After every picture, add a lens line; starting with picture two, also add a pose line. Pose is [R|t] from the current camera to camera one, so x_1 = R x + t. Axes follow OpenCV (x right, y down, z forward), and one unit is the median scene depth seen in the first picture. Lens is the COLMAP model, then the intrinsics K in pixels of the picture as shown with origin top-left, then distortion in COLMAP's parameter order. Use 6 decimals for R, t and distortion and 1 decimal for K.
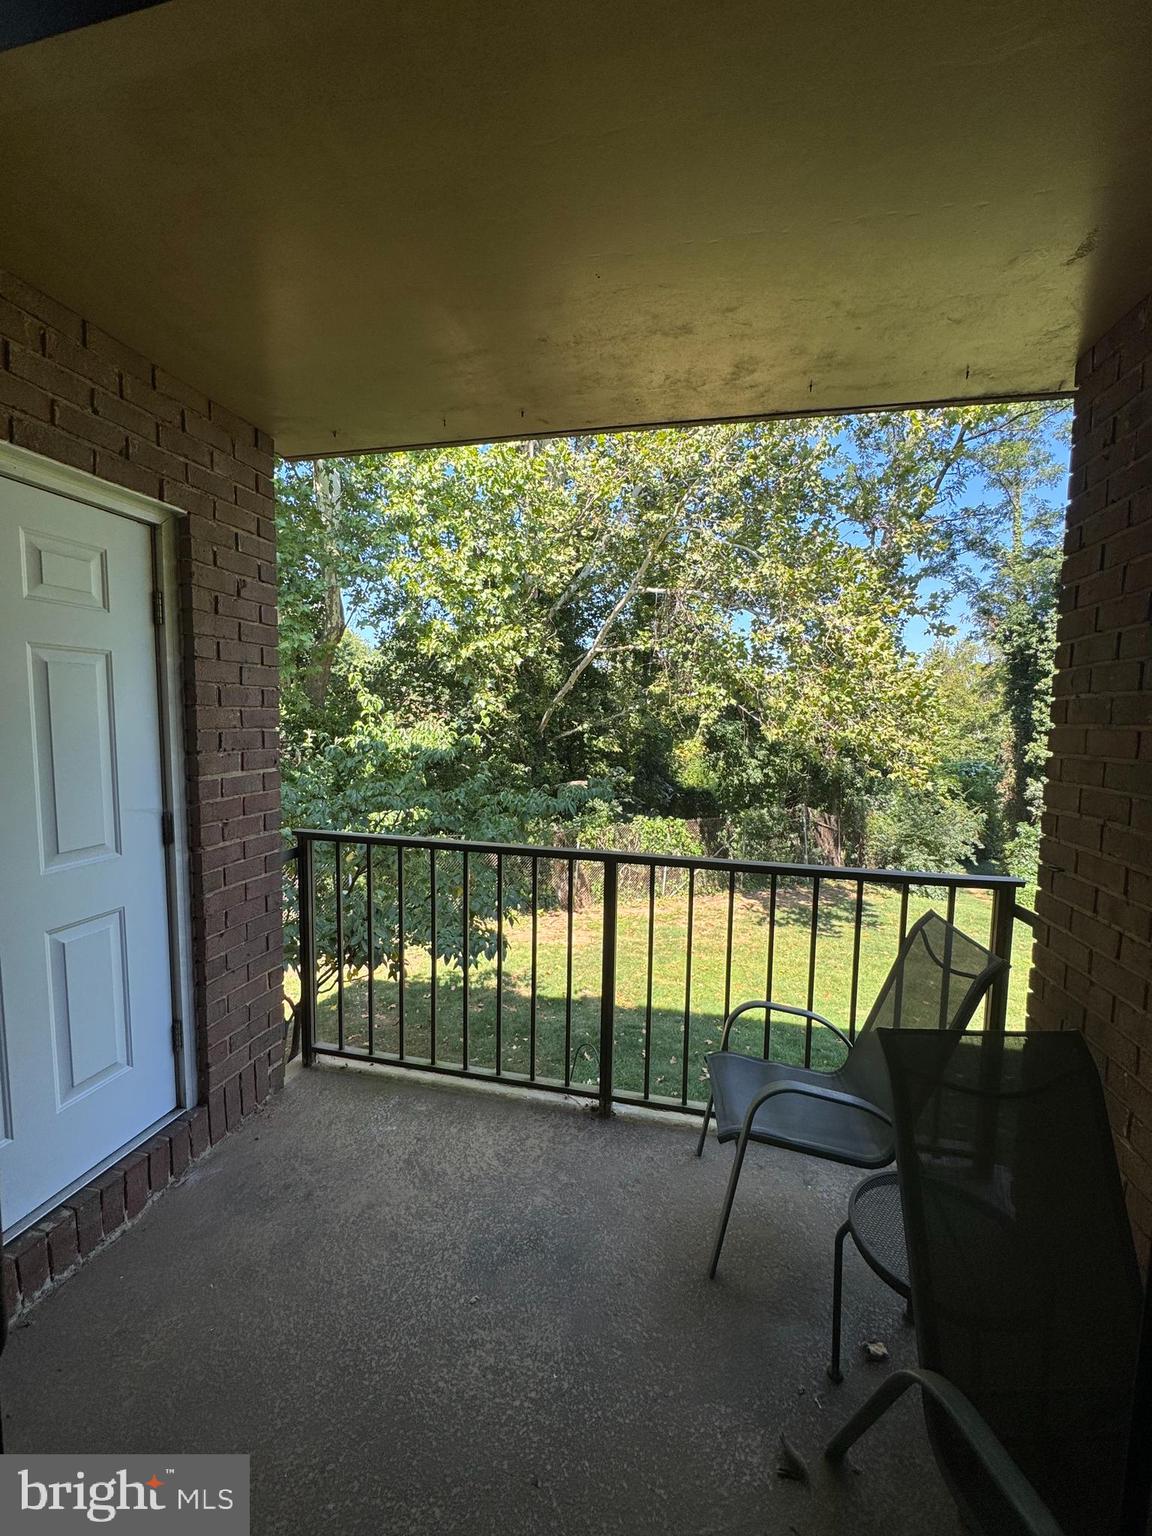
lens RADIAL K [[614.5, 0, 572.3], [0, 614.5, 765.5], [0, 0, 1]] dist [-0.012189, 0.000579]
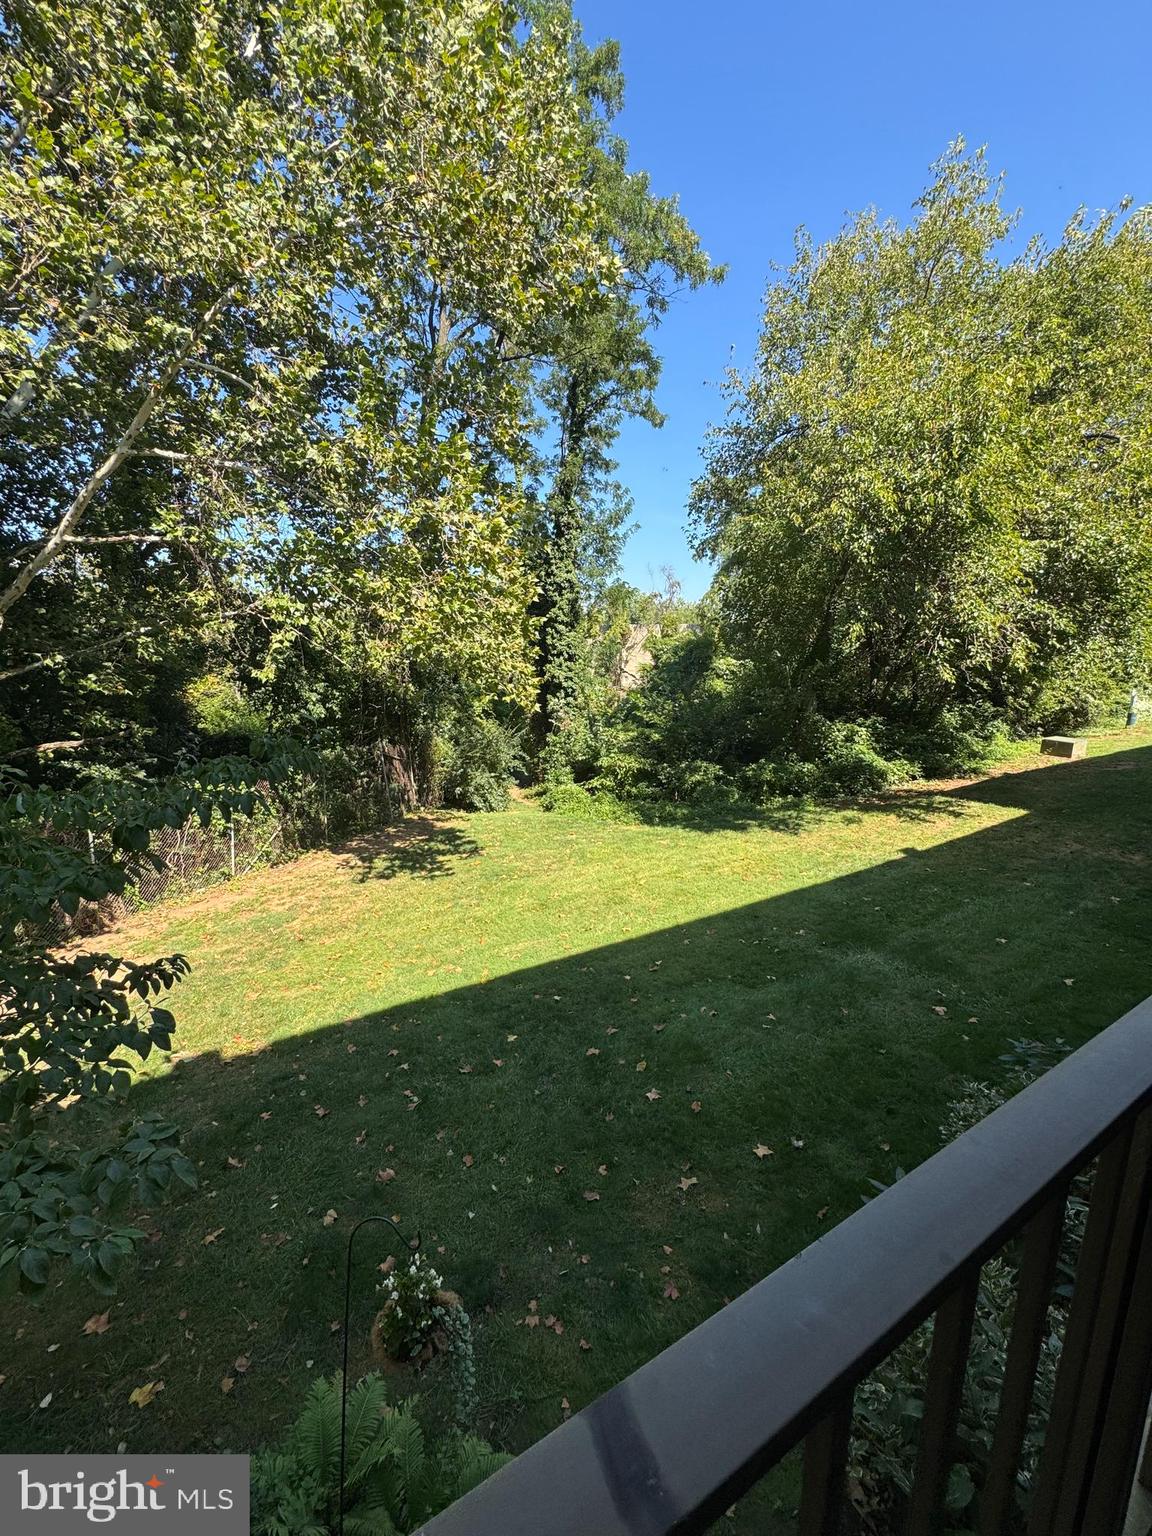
lens RADIAL K [[614.5, 0, 582.2], [0, 614.5, 769.3], [0, 0, 1]] dist [-0.012189, 0.000579]
pose [[0.714111, -0.147269, 0.684366, -0.040699], [0.068042, 0.987594, 0.141522, -0.001172], [-0.696717, -0.054497, 0.715273, 0.134320]]
